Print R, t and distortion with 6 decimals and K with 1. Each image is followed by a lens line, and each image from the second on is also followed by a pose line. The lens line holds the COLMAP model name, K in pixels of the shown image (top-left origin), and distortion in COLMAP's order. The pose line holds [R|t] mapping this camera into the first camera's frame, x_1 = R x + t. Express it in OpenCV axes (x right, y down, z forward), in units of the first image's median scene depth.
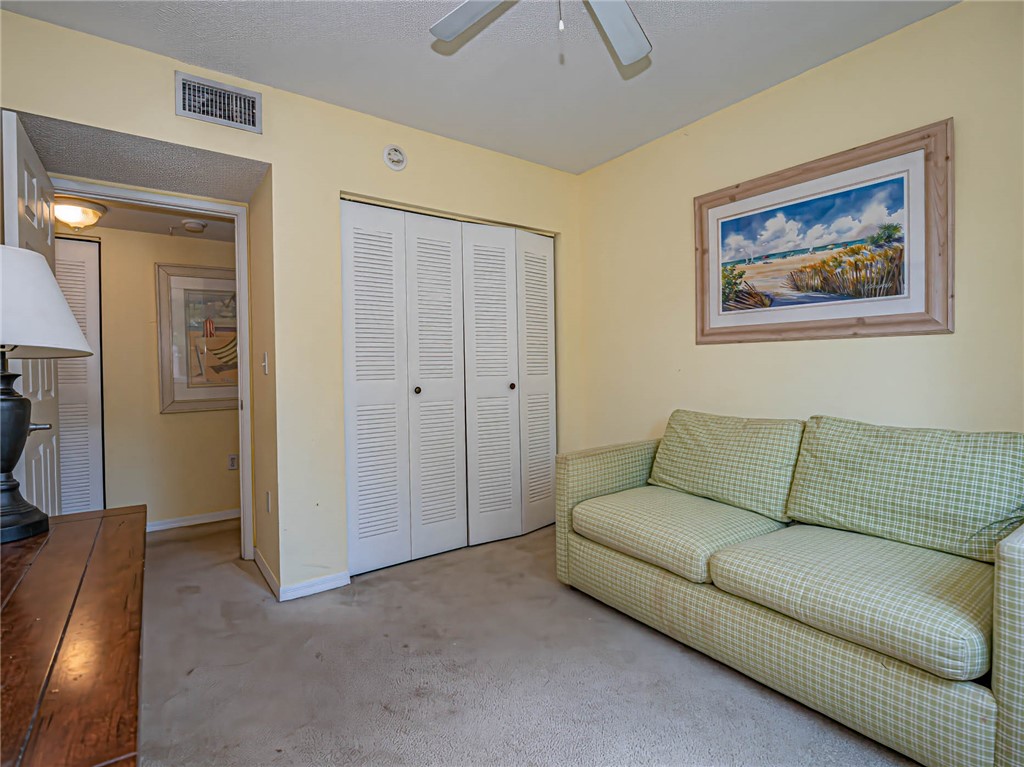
lens RADIAL K [[509.2, 0, 510.5], [0, 509.2, 373.9], [0, 0, 1]] dist [-0.006002, -0.000833]
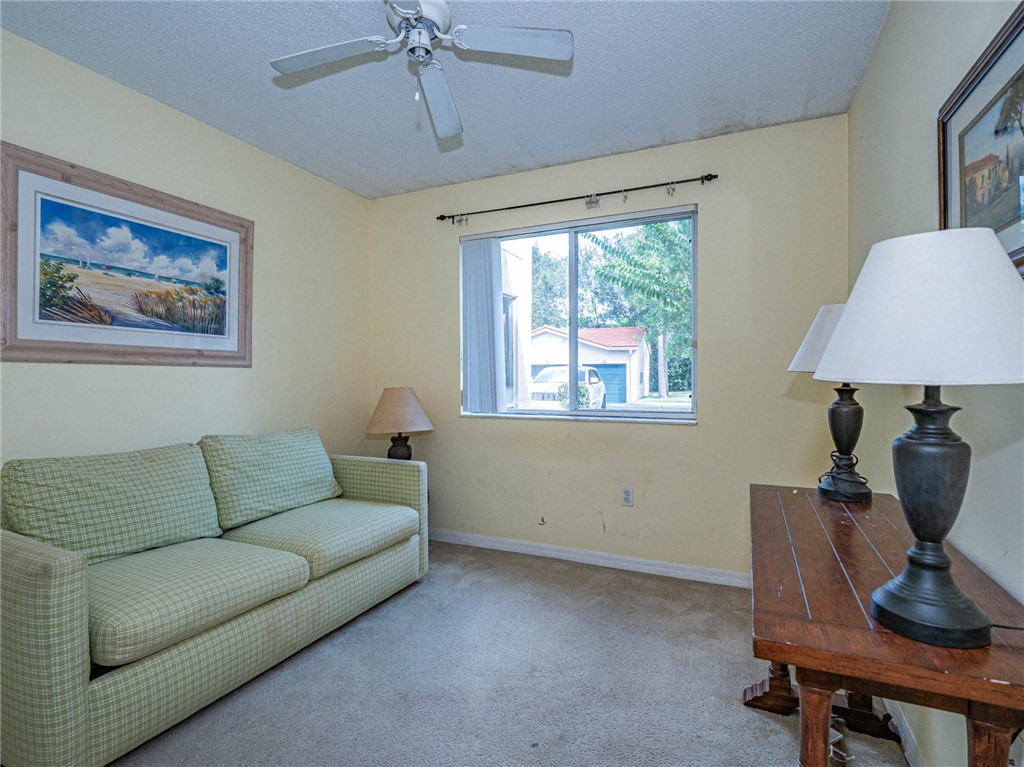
lens RADIAL K [[509.2, 0, 512.1], [0, 509.2, 382.2], [0, 0, 1]] dist [-0.006002, -0.000833]
pose [[-0.492078, 0.006760, 0.870525, -0.665130], [0.019551, 0.999803, 0.003287, -0.024178], [-0.870331, 0.018638, -0.492114, 0.919057]]
